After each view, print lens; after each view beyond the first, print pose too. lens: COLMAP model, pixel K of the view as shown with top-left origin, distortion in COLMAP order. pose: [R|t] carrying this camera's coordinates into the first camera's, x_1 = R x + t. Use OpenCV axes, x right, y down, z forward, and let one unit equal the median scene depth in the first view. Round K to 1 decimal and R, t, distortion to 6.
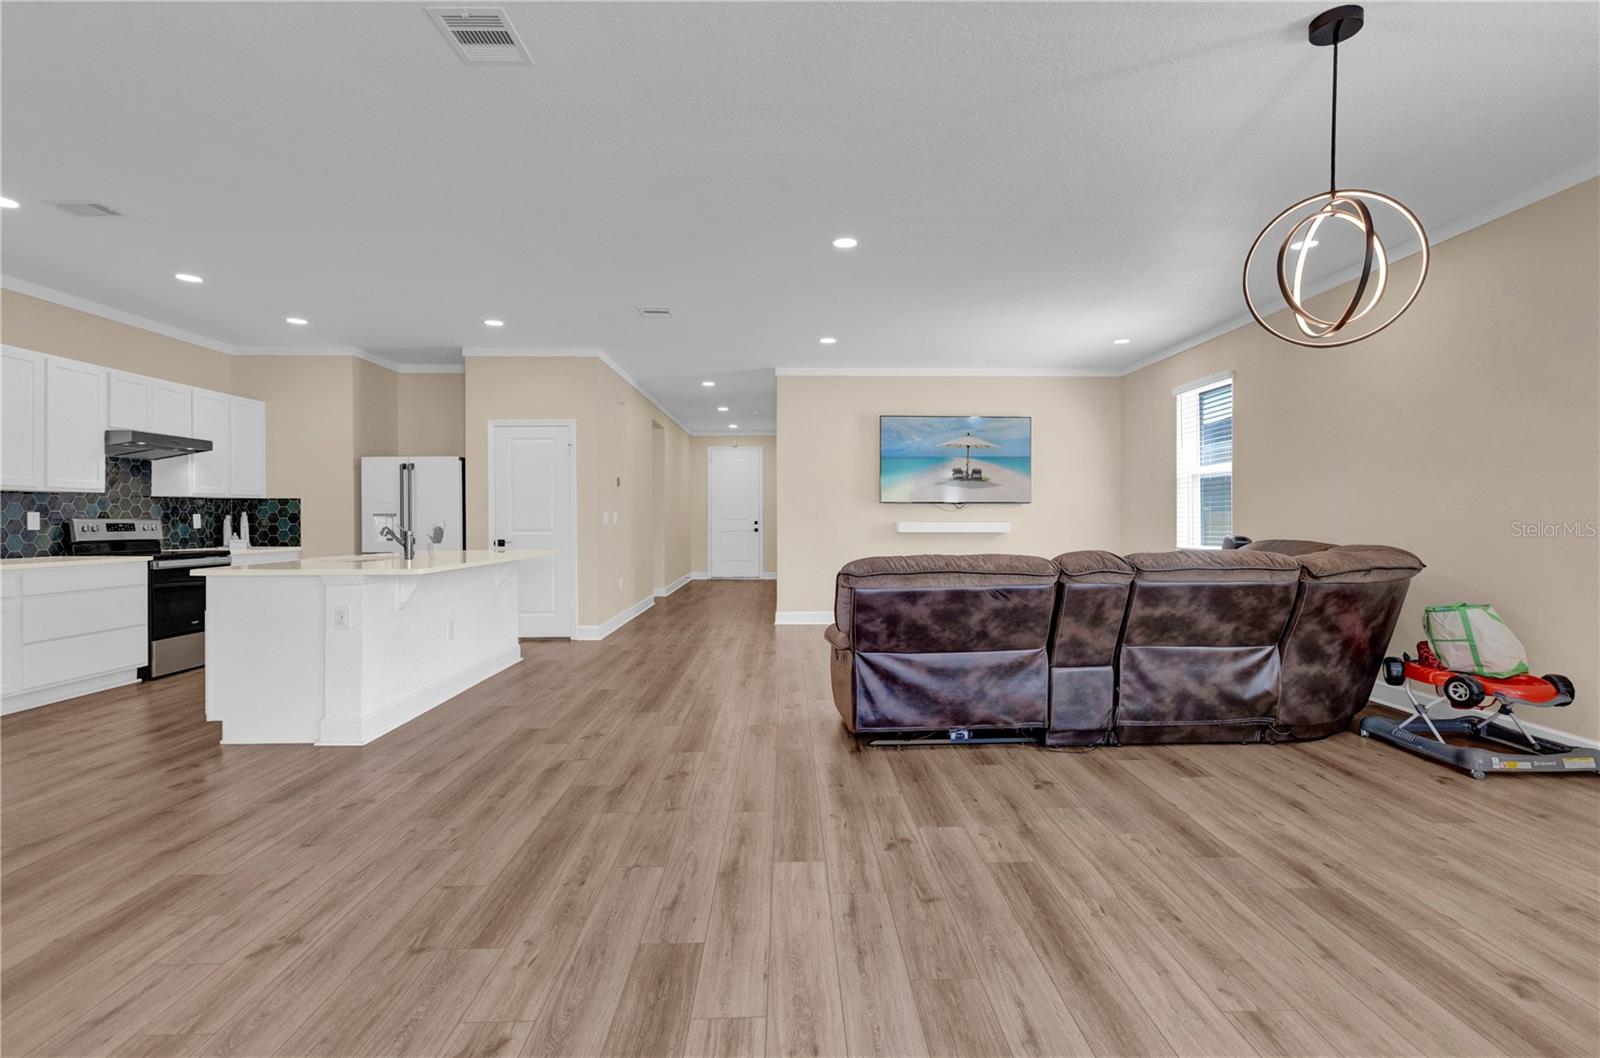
lens RADIAL K [[743.7, 0, 809.7], [0, 743.7, 521.8], [0, 0, 1]] dist [-0.001146, -0.001541]
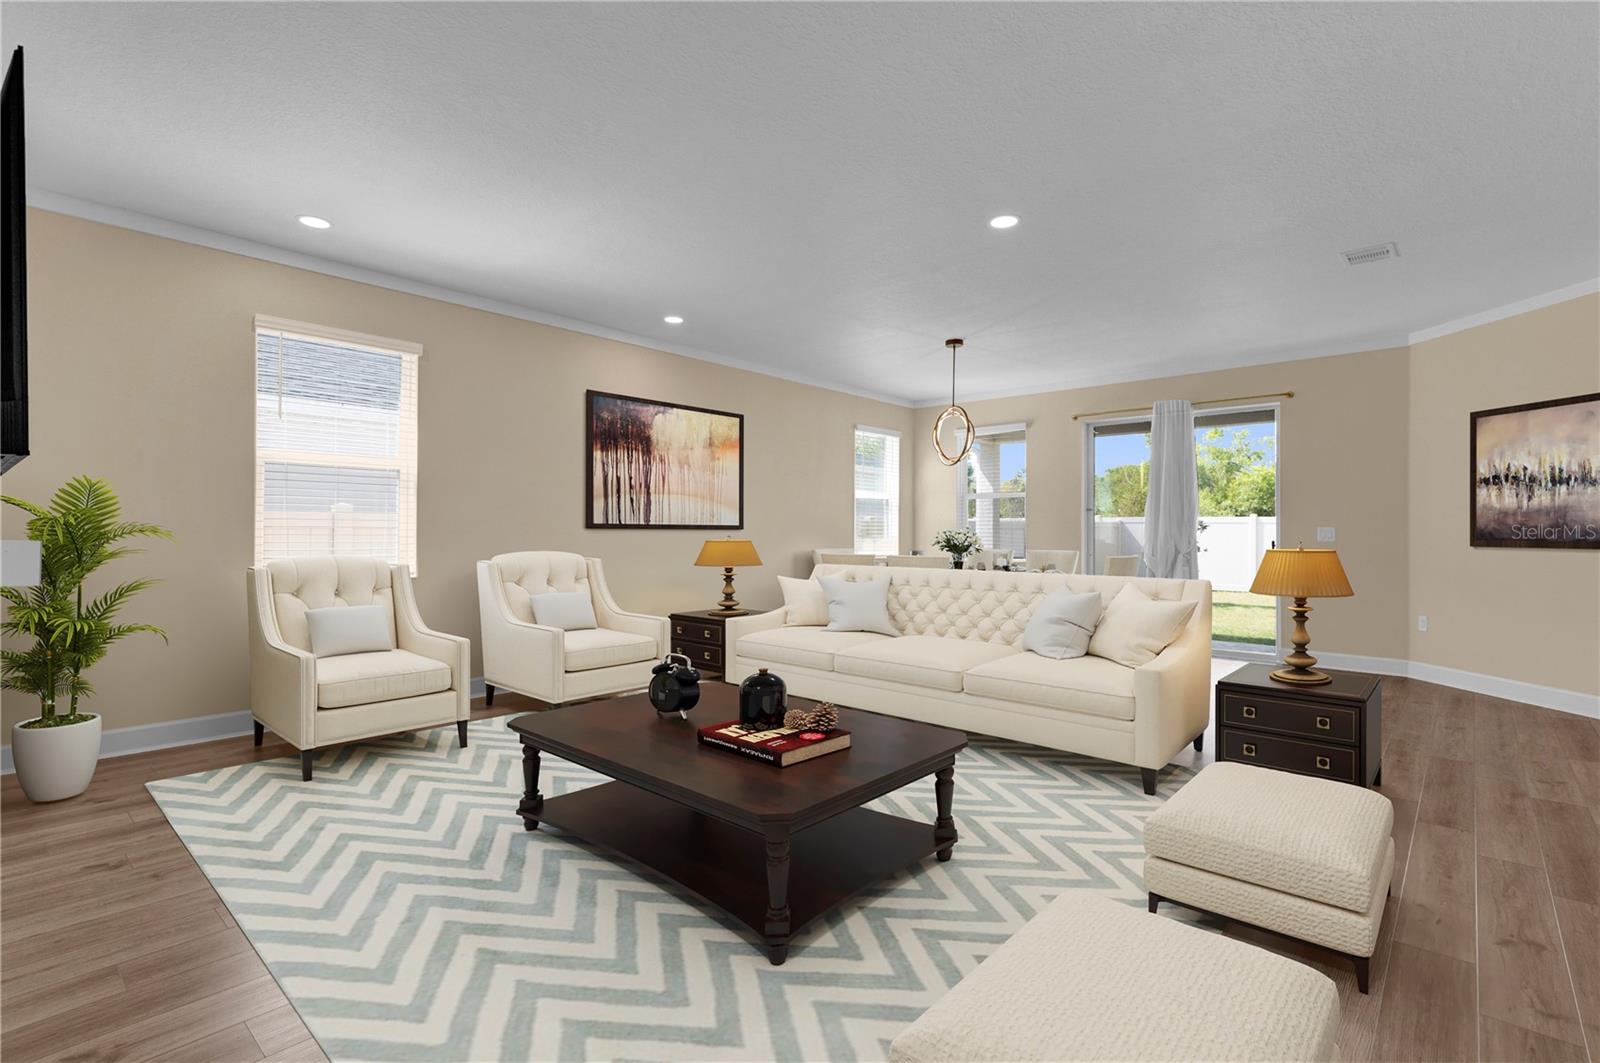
lens RADIAL K [[743.7, 0, 809.7], [0, 743.7, 524.3], [0, 0, 1]] dist [-0.001146, -0.001541]
pose [[-0.727298, 0.009465, 0.686256, -0.285517], [0.002444, 0.999934, -0.011201, -0.000926], [-0.686317, -0.006470, -0.727274, 1.310857]]
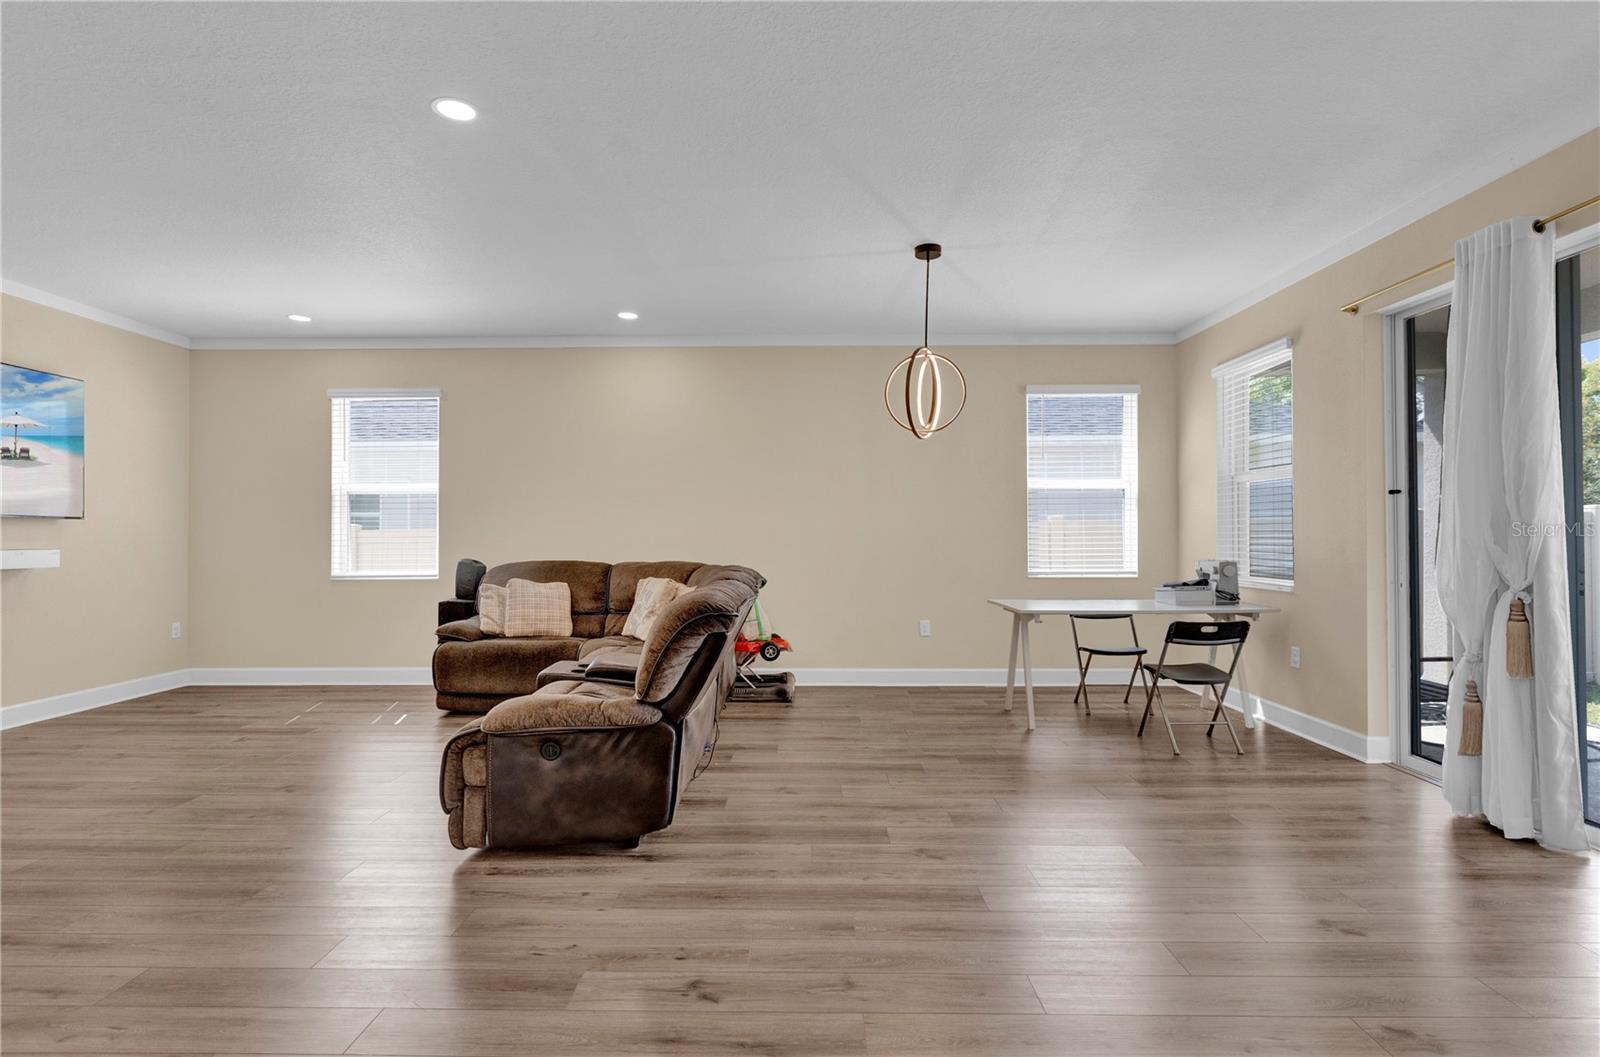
lens RADIAL K [[777.7, 0, 800.0], [0, 777.7, 528.5], [0, 0, 1]] dist [-0.000252, 0.000216]
pose [[0.043630, 0.010123, 0.998996, -0.432761], [0.008077, 0.999912, -0.010485, -0.007166], [-0.999015, 0.008527, 0.043544, 0.493651]]
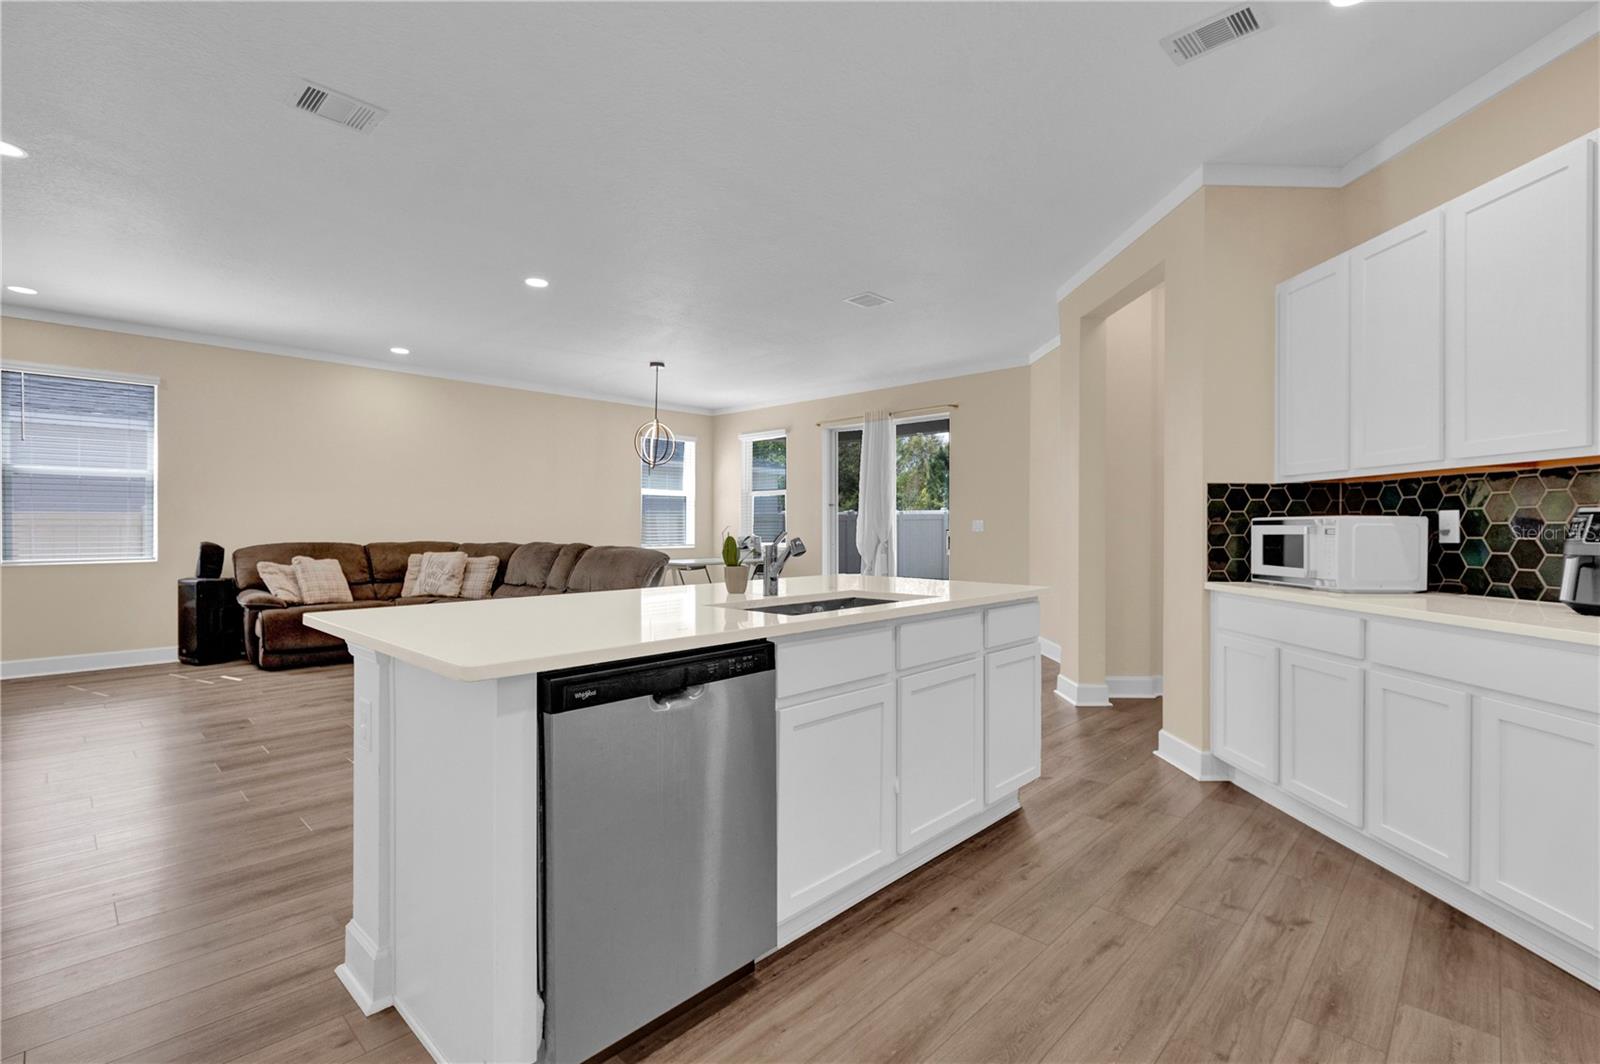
lens RADIAL K [[715.4, 0, 800.0], [0, 715.4, 532.0], [0, 0, 1]] dist [-0.000281, 0.000322]
pose [[-0.696718, -0.004385, 0.717332, -0.740381], [0.004619, 0.999933, 0.010599, -0.002132], [-0.717330, 0.010697, -0.696651, 1.070449]]
